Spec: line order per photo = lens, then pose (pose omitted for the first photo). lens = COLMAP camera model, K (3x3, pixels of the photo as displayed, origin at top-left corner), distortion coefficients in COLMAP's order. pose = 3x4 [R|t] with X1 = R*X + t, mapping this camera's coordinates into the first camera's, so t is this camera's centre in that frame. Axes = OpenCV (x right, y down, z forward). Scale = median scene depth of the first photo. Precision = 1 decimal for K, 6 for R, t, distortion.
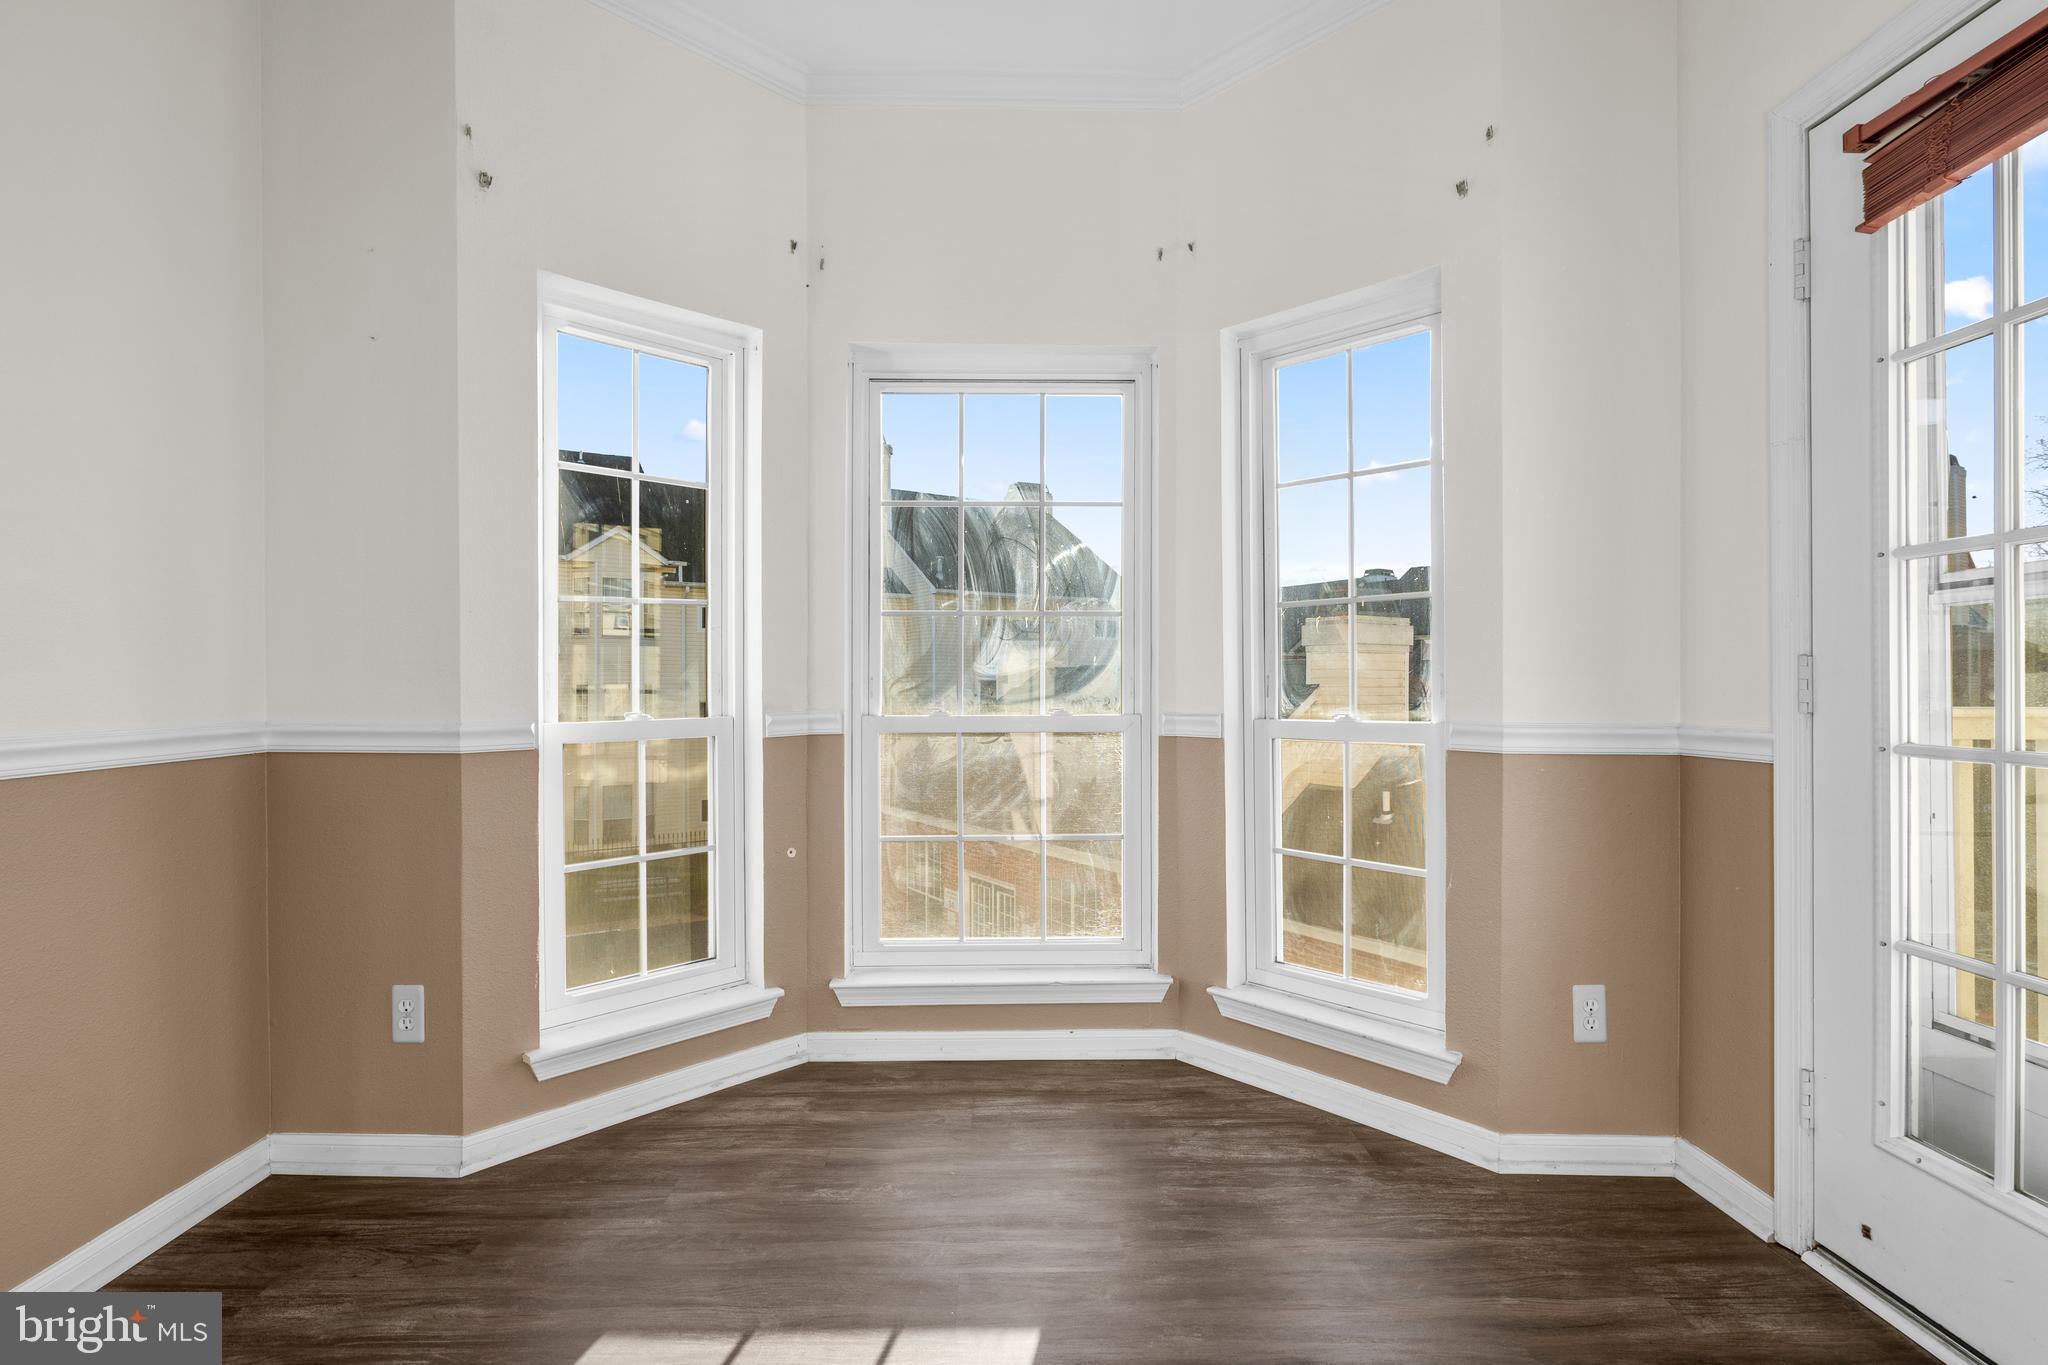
lens RADIAL K [[942.9, 0, 1024.0], [0, 942.9, 682.5], [0, 0, 1]] dist [-0.001394, 0.000571]
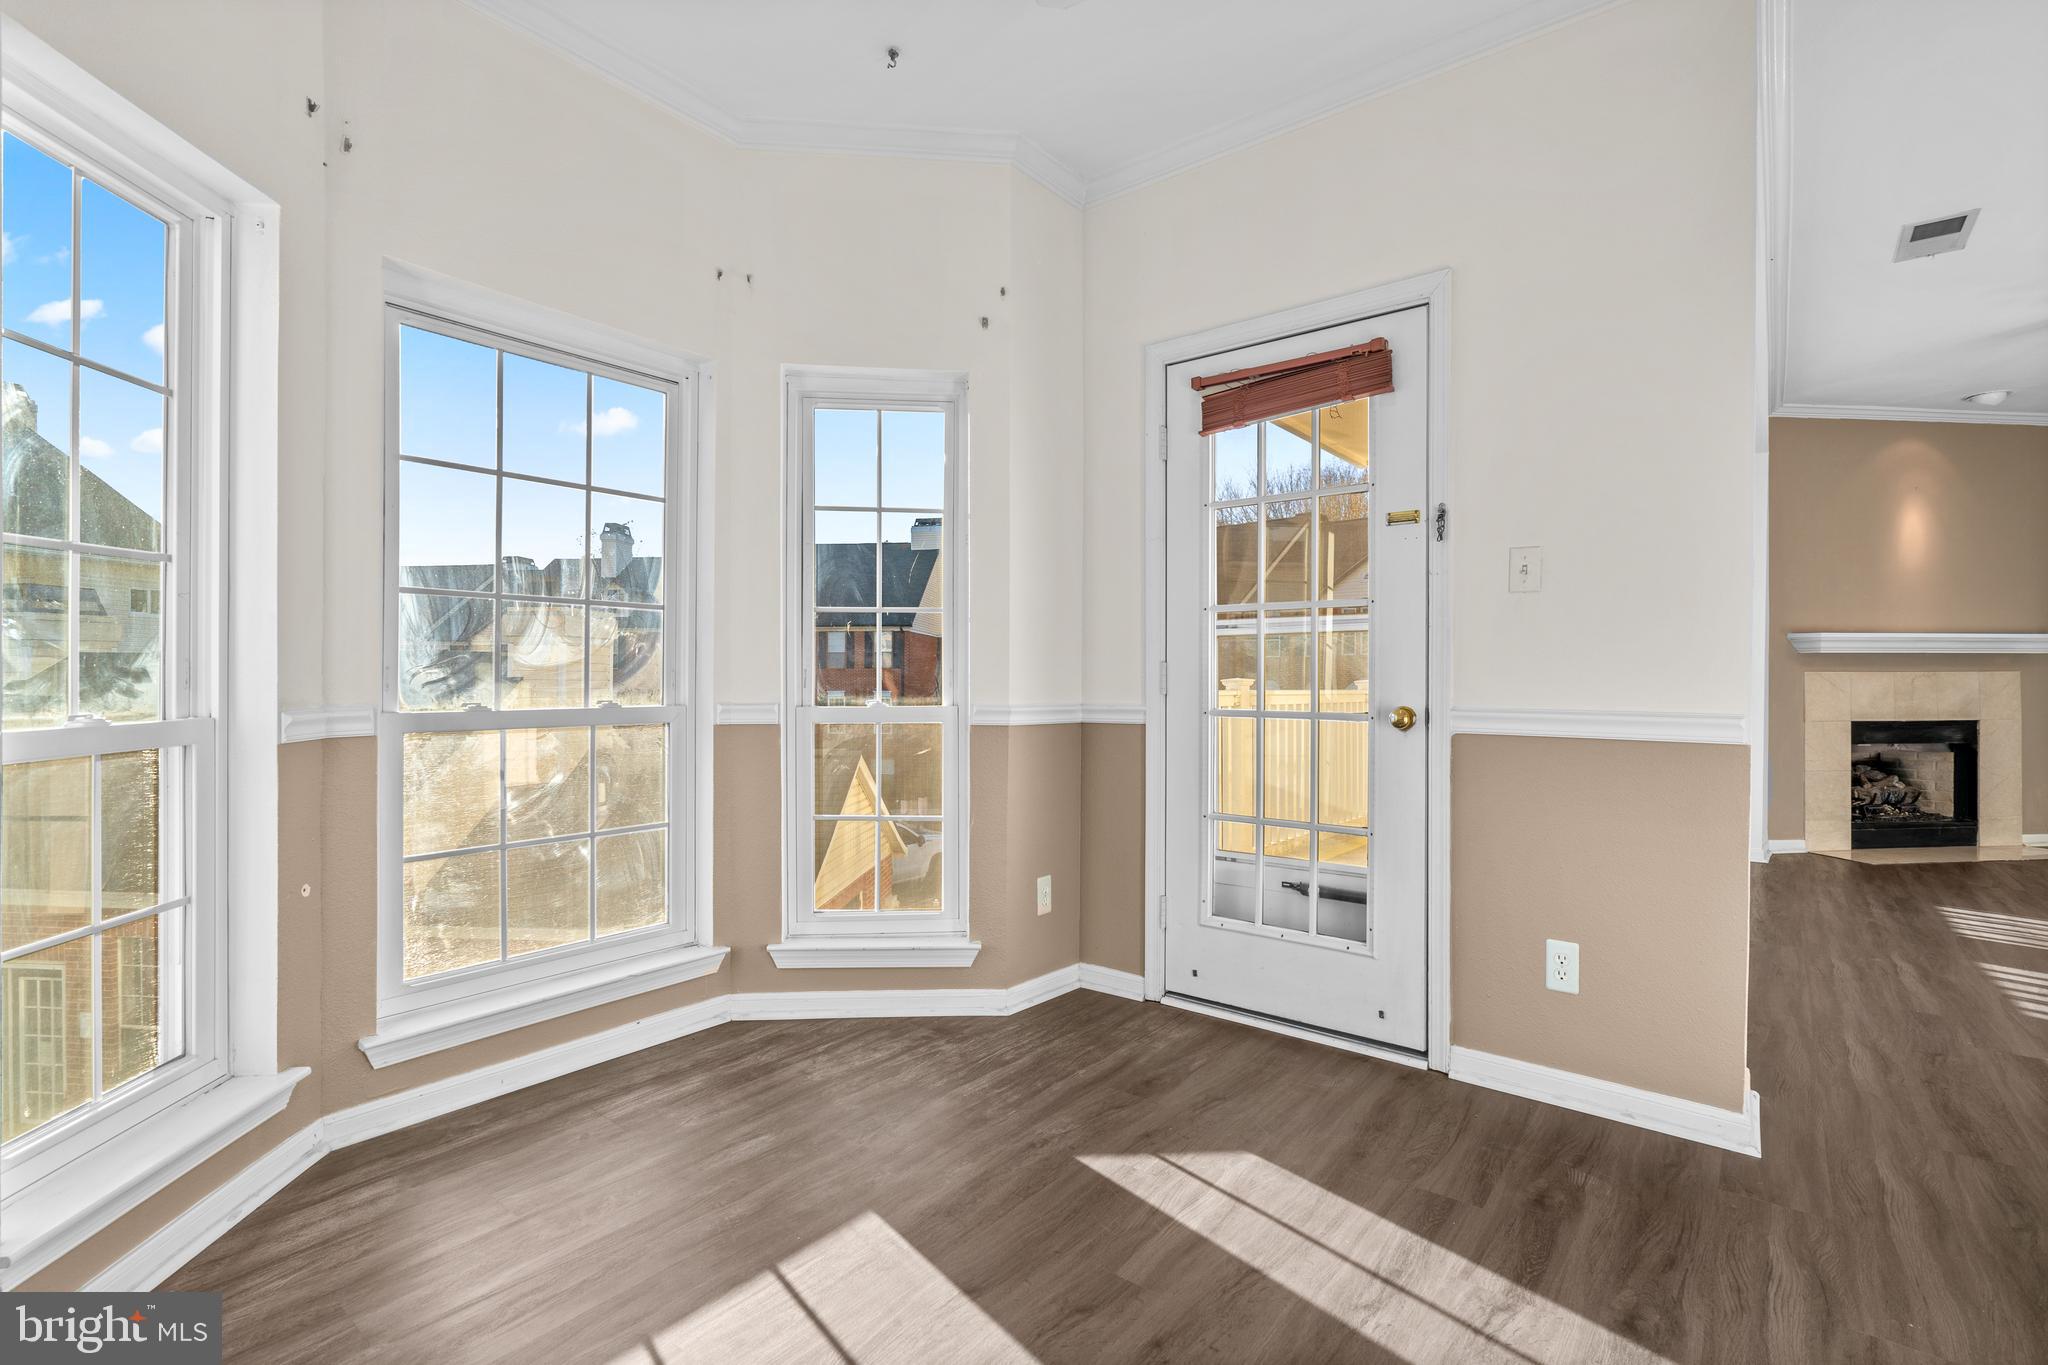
lens RADIAL K [[936.2, 0, 1013.2], [0, 936.2, 685.1], [0, 0, 1]] dist [-0.001116, 0.000501]
pose [[0.638667, -0.001440, 0.769482, -0.511107], [-0.005764, 0.999961, 0.006656, 0.002826], [-0.769461, -0.008687, 0.638634, 0.068111]]
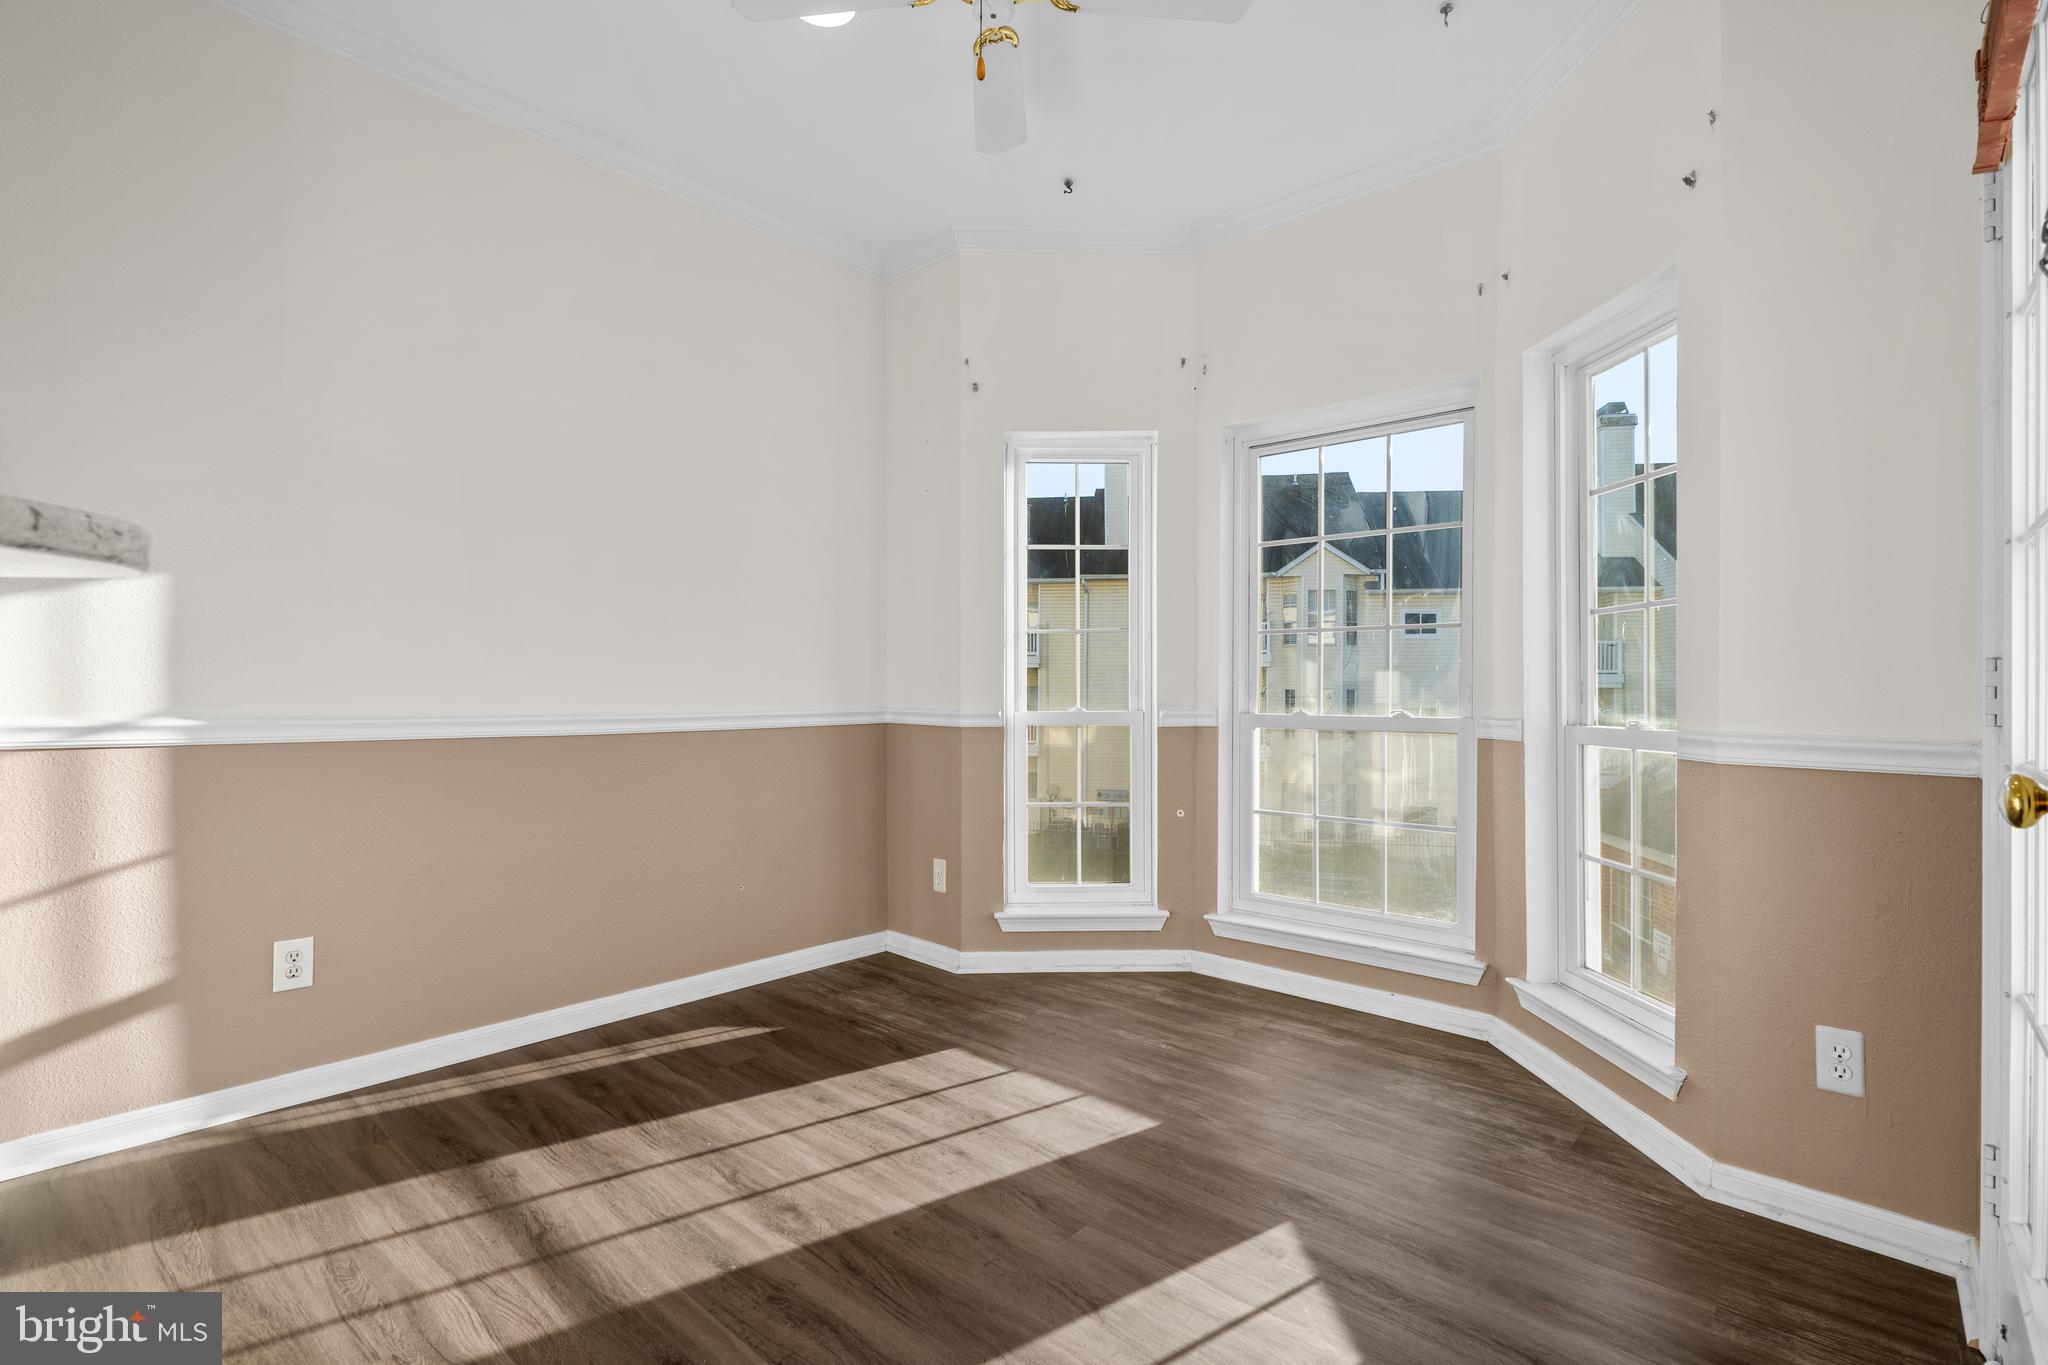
lens RADIAL K [[945.2, 0, 1027.4], [0, 945.2, 687.5], [0, 0, 1]] dist [0.000914, 0.000700]
pose [[0.739416, 0.004485, -0.673234, 0.547184], [-0.004530, 0.999988, 0.001687, -0.000712], [0.673234, 0.001802, 0.739427, -0.158658]]
